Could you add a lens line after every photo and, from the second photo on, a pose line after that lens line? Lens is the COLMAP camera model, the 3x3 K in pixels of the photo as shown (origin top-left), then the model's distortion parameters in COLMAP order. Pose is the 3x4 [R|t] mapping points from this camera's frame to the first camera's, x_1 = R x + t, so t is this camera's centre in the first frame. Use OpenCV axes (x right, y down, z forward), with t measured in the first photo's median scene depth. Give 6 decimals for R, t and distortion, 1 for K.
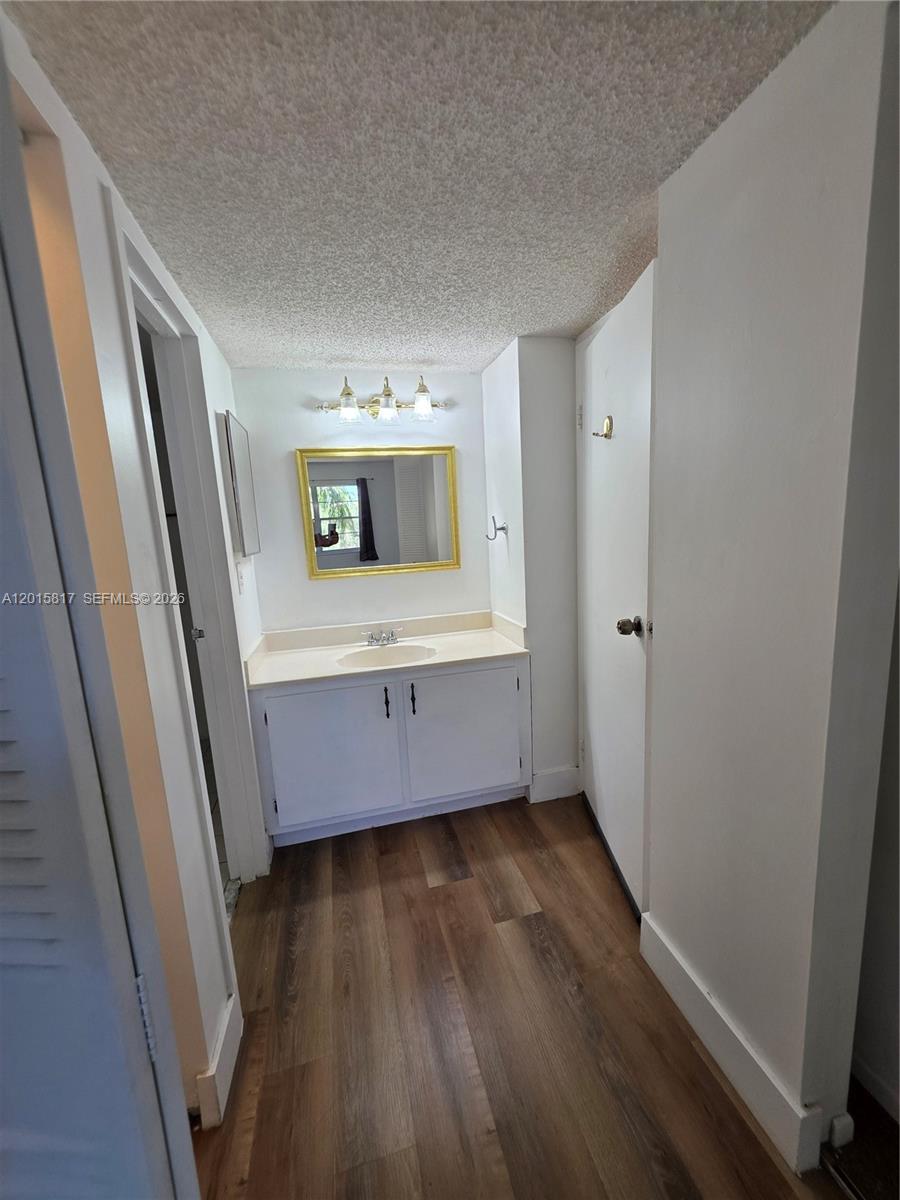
lens RADIAL K [[479.9, 0, 453.3], [0, 479.9, 602.2], [0, 0, 1]] dist [-0.000053, -0.000238]
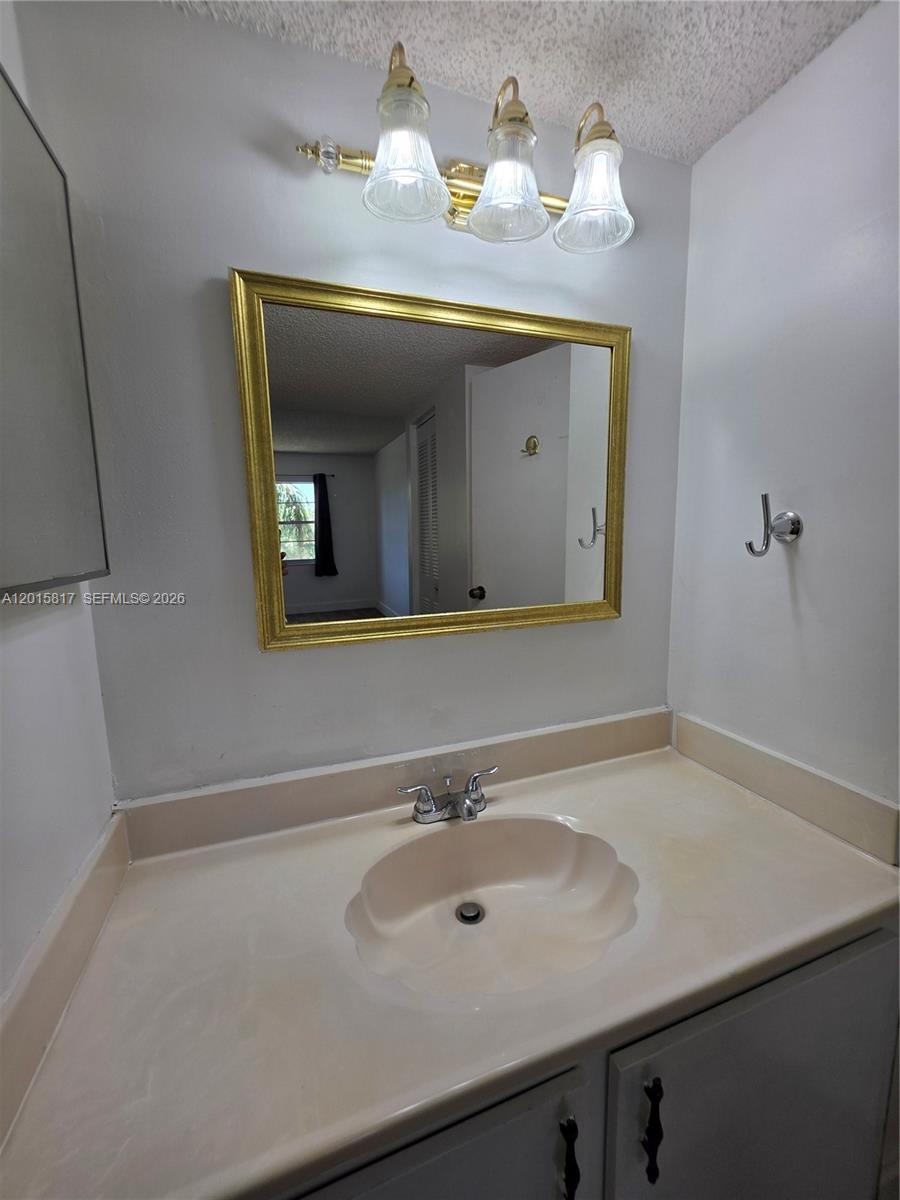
lens RADIAL K [[479.9, 0, 453.3], [0, 479.9, 602.2], [0, 0, 1]] dist [-0.000053, -0.000238]
pose [[0.994402, 0.019135, 0.103916, -0.191120], [-0.016187, 0.999444, -0.029138, -0.073419], [-0.104416, 0.027292, 0.994159, 0.608942]]
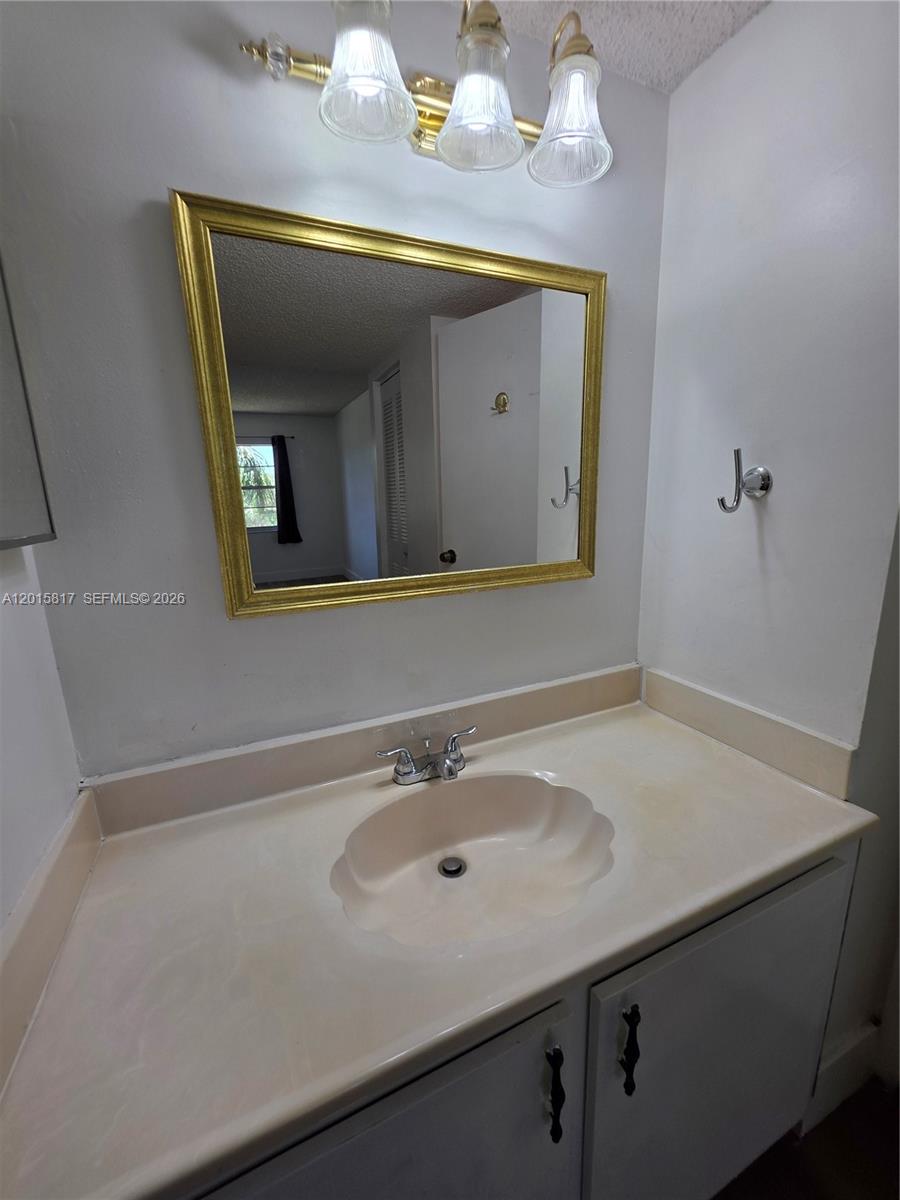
lens RADIAL K [[479.3, 0, 452.6], [0, 479.3, 604.3], [0, 0, 1]] dist [-0.001679, -0.000157]
pose [[0.985507, -0.013599, 0.169089, -0.195900], [0.005988, 0.998949, 0.045440, -0.070001], [-0.169530, -0.043769, 0.984553, 0.617376]]
